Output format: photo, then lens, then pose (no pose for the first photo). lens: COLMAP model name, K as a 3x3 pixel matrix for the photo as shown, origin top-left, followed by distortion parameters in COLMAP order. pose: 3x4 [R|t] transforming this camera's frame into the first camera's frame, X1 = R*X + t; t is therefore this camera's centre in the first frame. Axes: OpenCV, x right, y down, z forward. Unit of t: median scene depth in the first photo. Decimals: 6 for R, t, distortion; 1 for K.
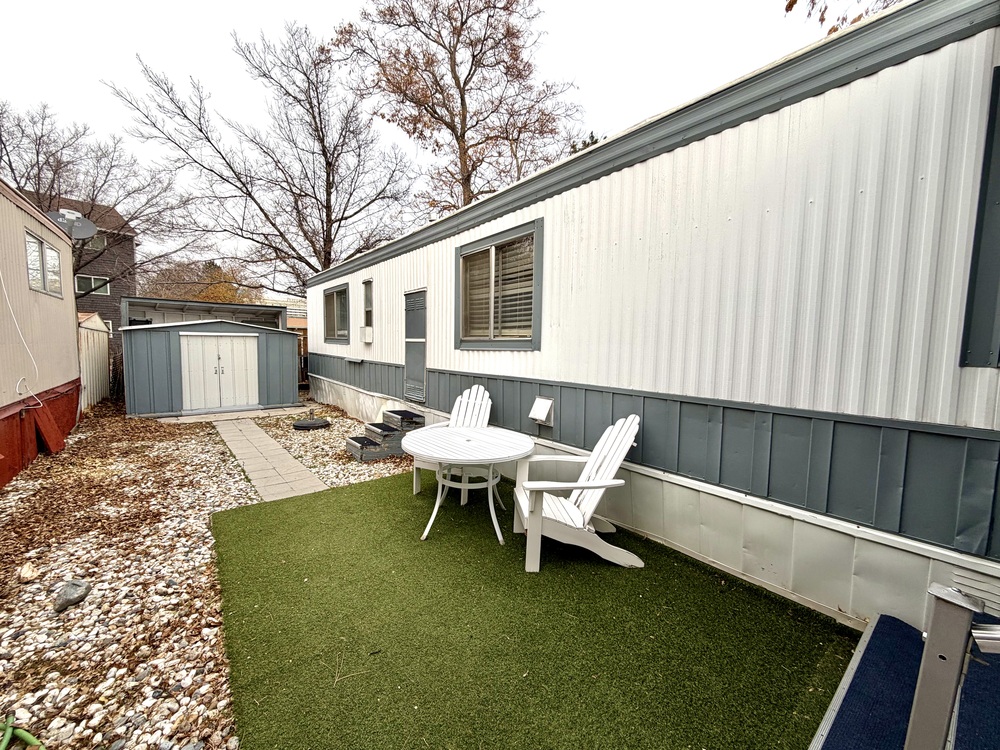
lens RADIAL K [[395.8, 0, 495.3], [0, 395.8, 378.6], [0, 0, 1]] dist [-0.001645, 0.000187]
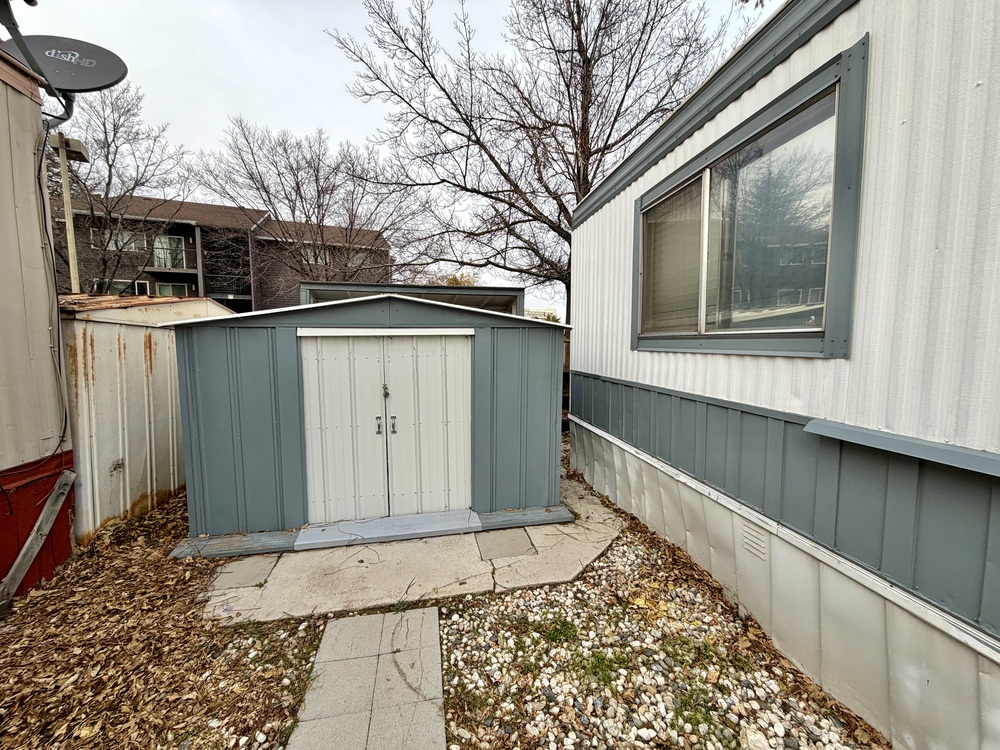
lens RADIAL K [[395.8, 0, 503.0], [0, 395.8, 374.7], [0, 0, 1]] dist [-0.001645, 0.000187]
pose [[0.877121, 0.017034, -0.479966, -0.388912], [-0.025229, 0.999625, -0.010630, -0.066134], [0.479606, 0.021433, 0.877222, 0.676097]]
